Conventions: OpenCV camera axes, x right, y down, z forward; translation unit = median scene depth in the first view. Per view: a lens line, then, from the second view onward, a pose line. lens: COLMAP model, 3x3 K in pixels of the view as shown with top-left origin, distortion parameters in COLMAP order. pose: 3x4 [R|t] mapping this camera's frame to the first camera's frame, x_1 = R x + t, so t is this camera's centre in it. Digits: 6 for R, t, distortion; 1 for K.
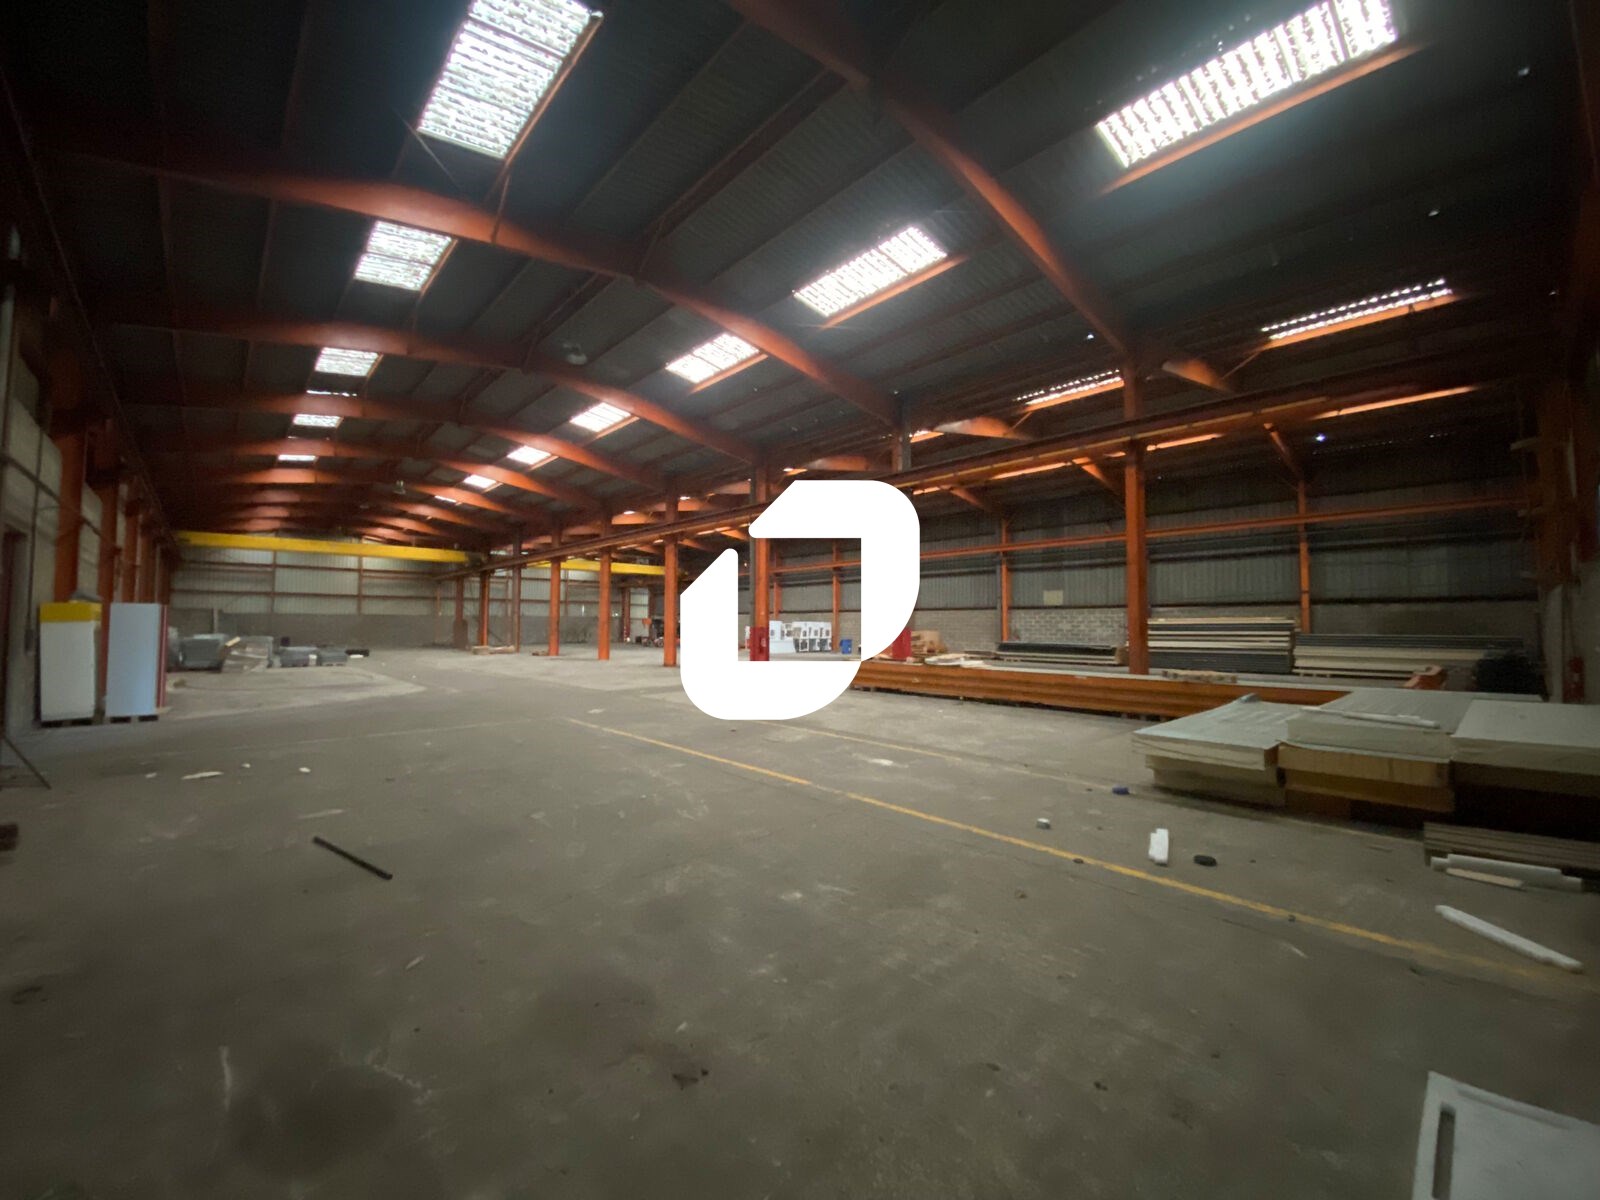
lens RADIAL K [[646.5, 0, 800.0], [0, 646.5, 600.0], [0, 0, 1]] dist [0.023525, -0.024716]
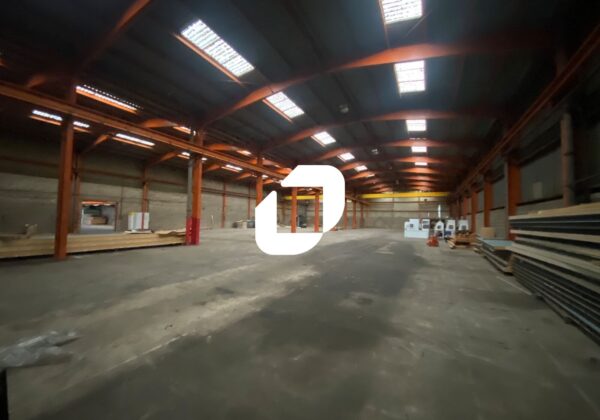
lens RADIAL K [[244.9, 0, 300.0], [0, 244.9, 210.0], [0, 0, 1]] dist [0.001328, -0.000031]
pose [[0.329921, -0.027008, -0.943622, 0.224923], [0.014404, 0.999618, -0.023575, 0.009104], [0.943899, -0.005814, 0.330184, 0.258465]]
